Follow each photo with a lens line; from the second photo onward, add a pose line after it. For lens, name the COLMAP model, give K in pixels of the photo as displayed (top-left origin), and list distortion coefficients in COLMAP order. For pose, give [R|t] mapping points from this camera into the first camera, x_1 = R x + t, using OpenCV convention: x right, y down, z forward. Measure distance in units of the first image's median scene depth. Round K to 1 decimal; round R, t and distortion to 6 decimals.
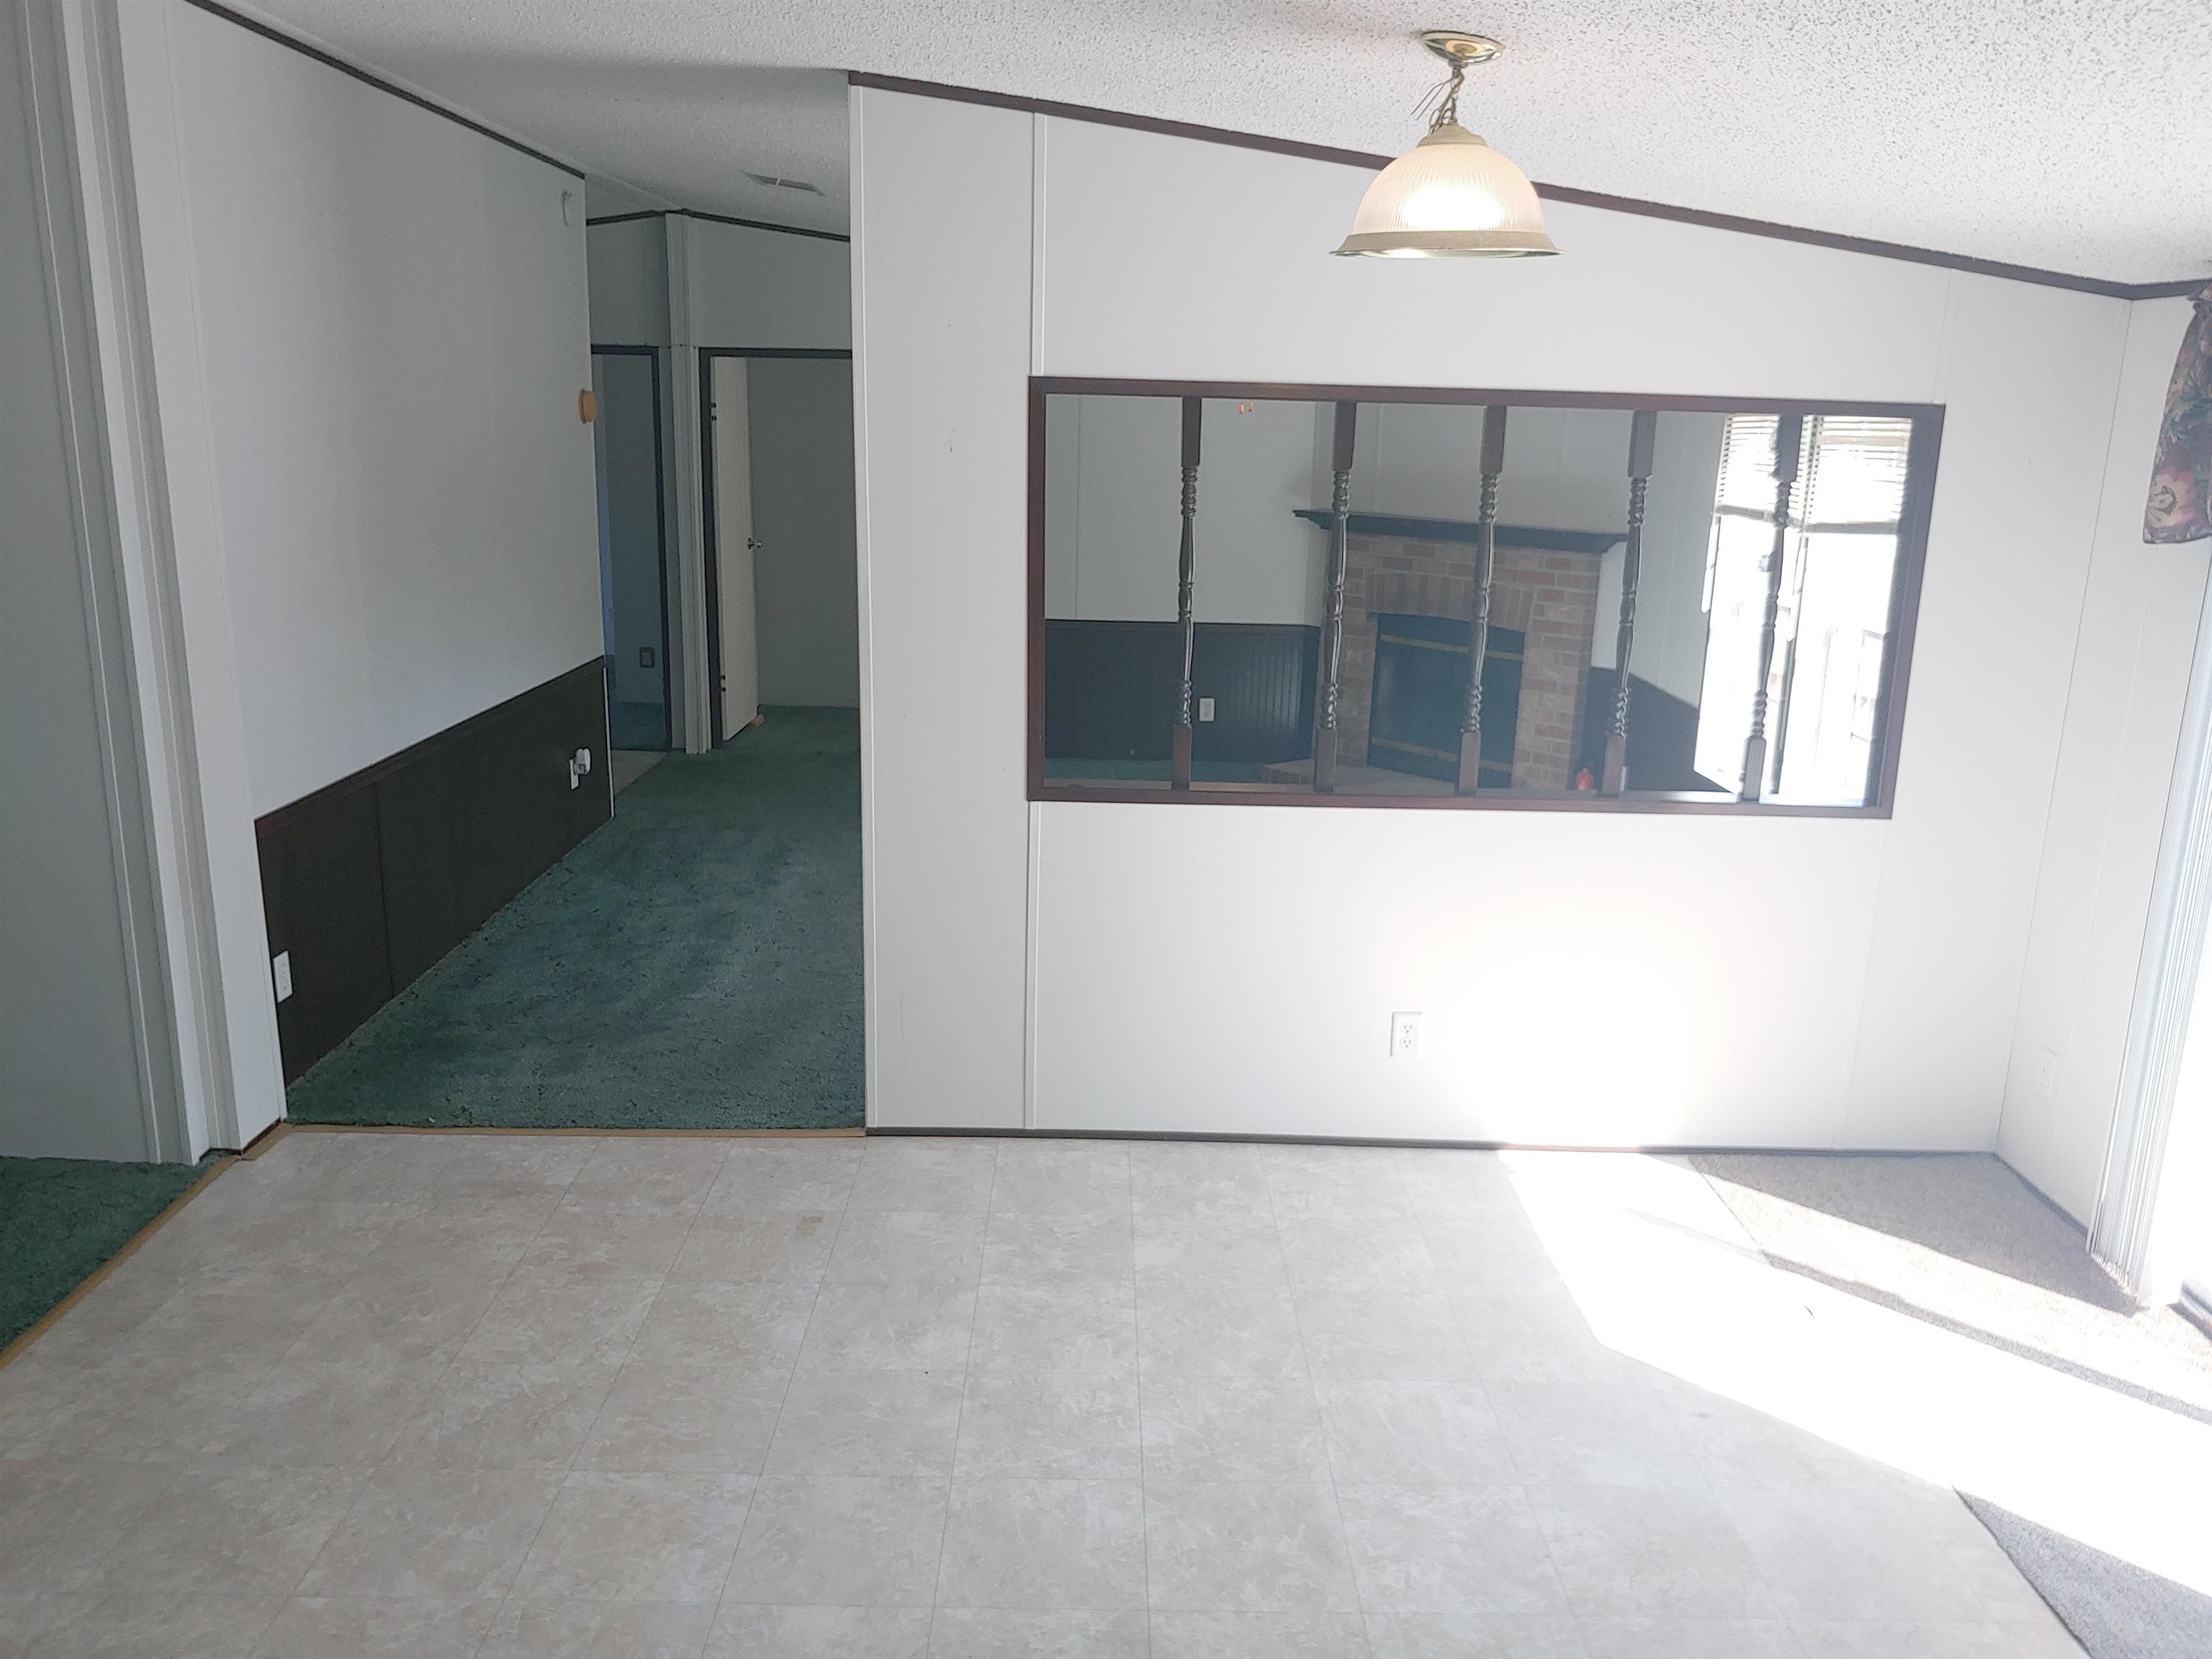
lens RADIAL K [[1724.1, 0, 1099.5], [0, 1724.1, 848.3], [0, 0, 1]] dist [-0.020855, 0.019980]
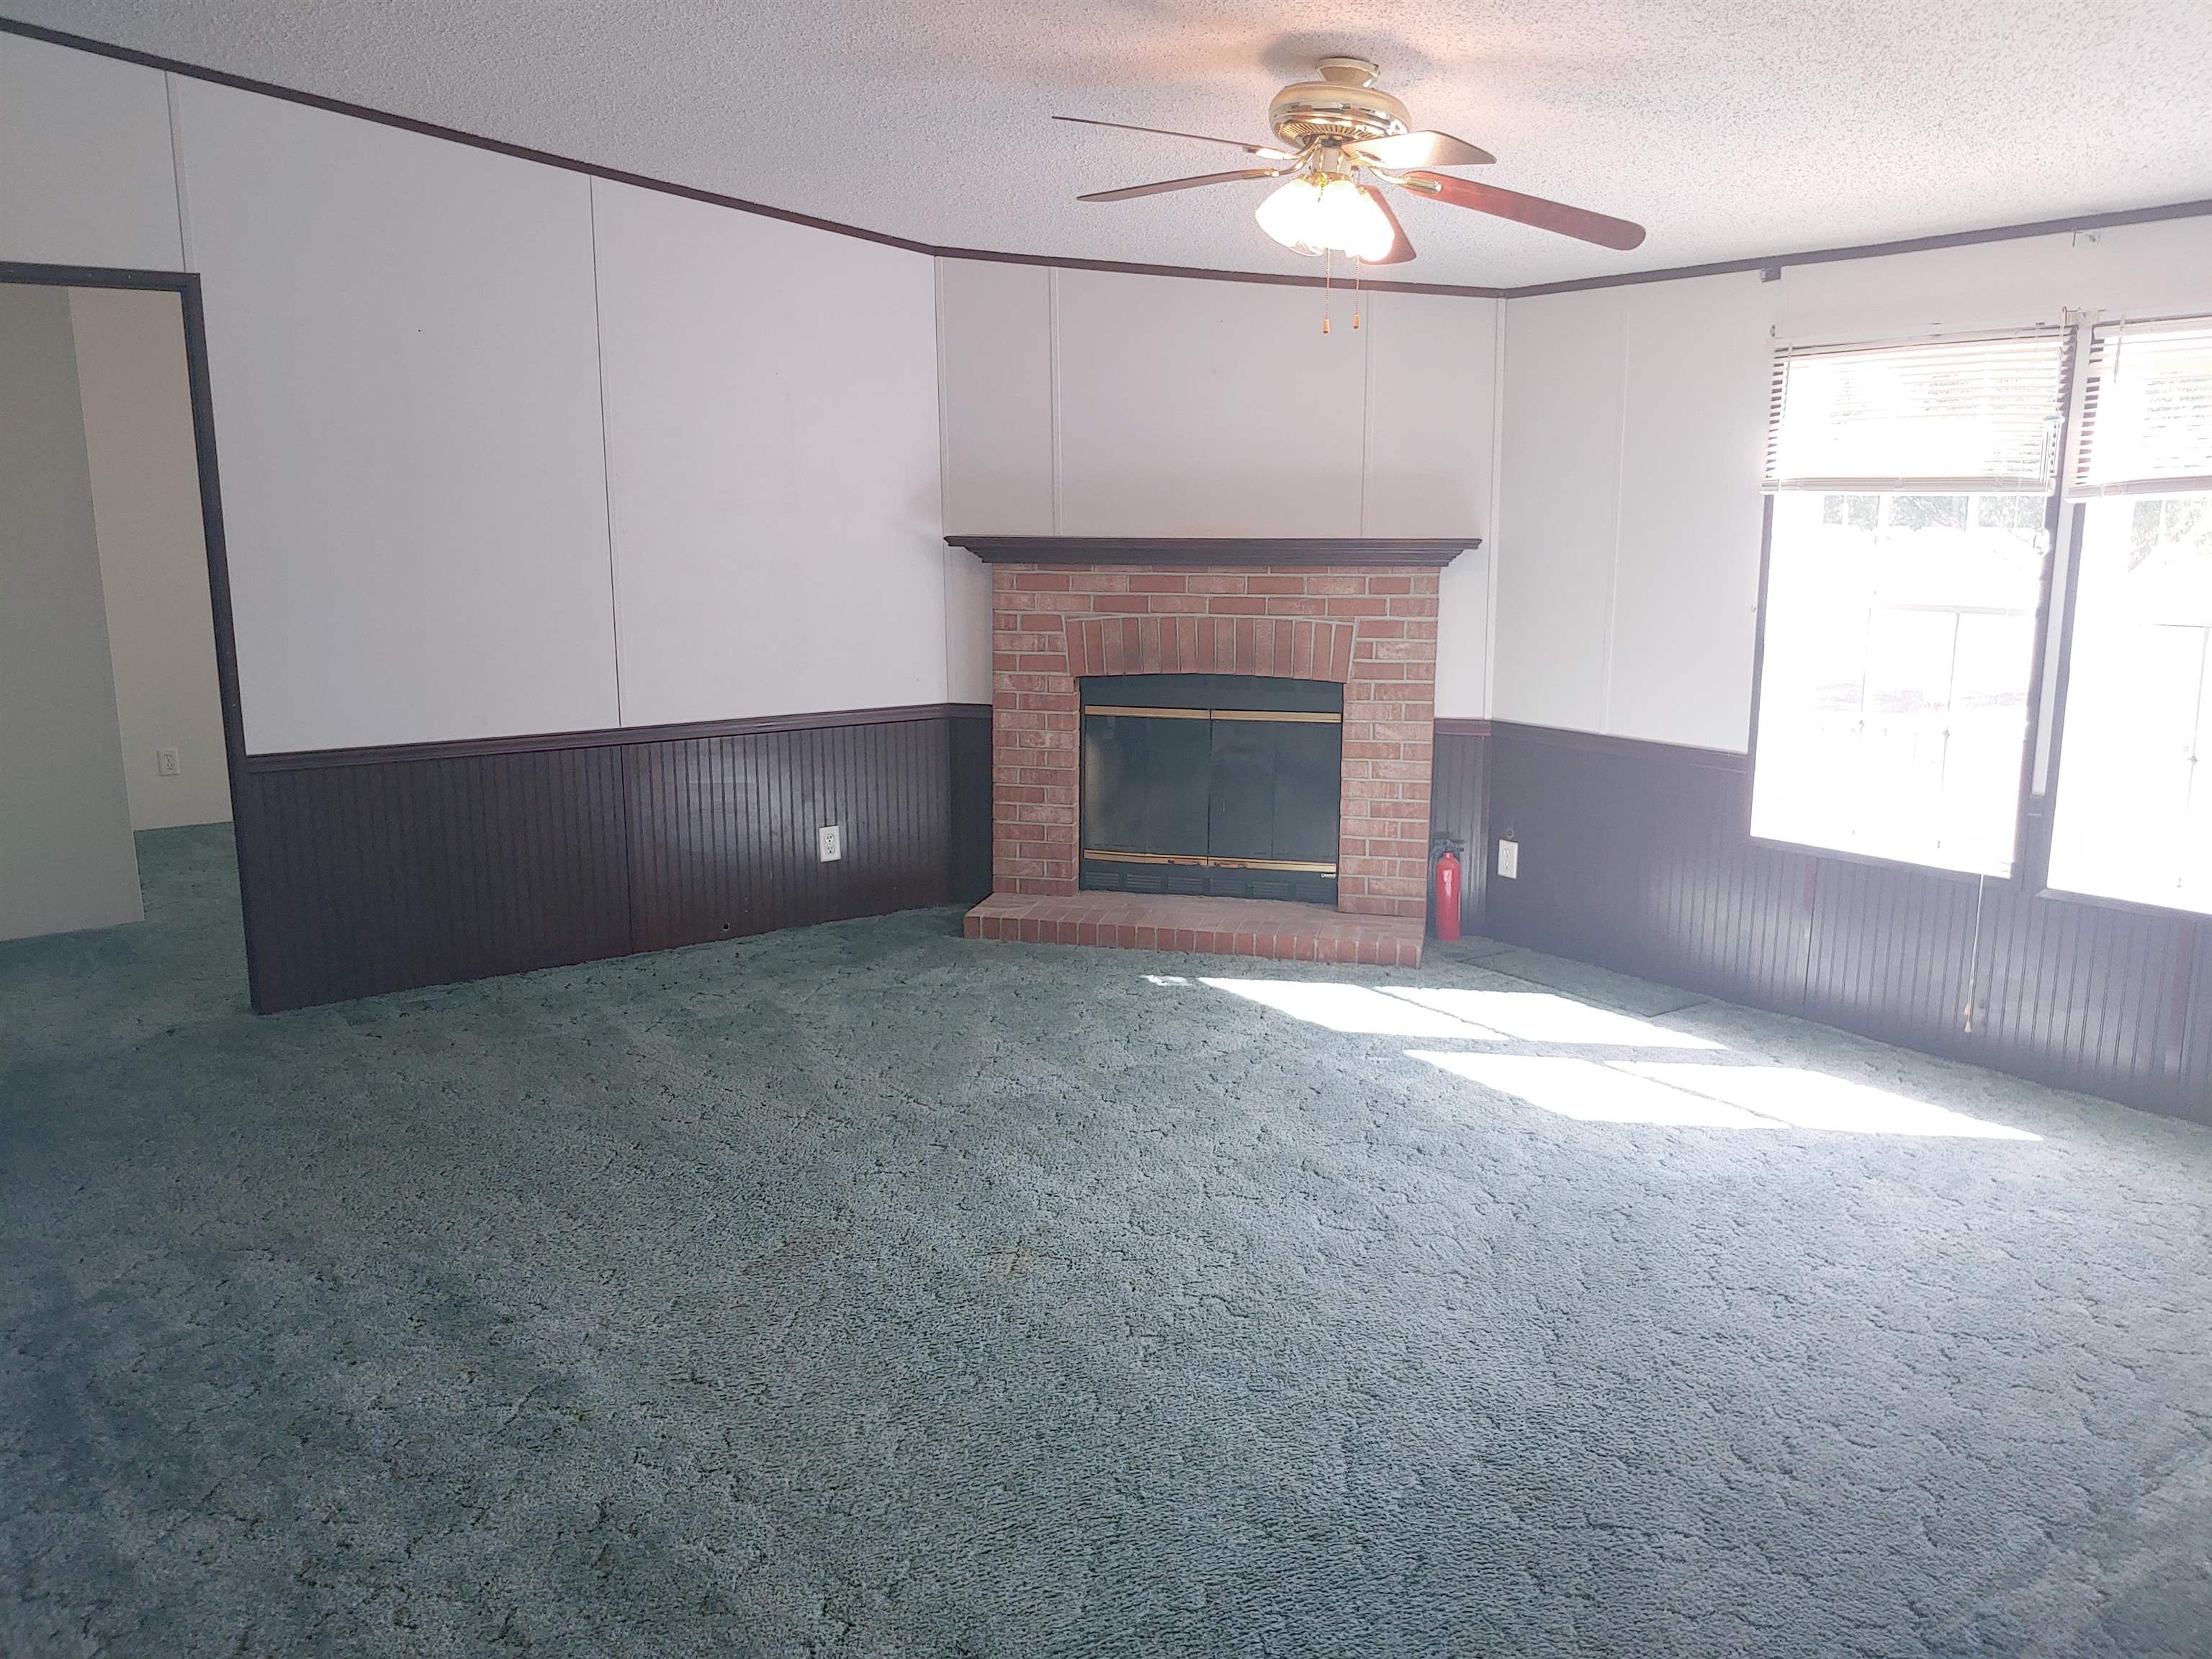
lens RADIAL K [[1711.8, 0, 1104.8], [0, 1711.8, 824.0], [0, 0, 1]] dist [0.084433, -0.164071]
pose [[0.804672, -0.136093, 0.577911, -0.265466], [0.163594, 0.986517, 0.004530, -0.085265], [-0.570736, 0.090898, 0.816087, 0.463386]]
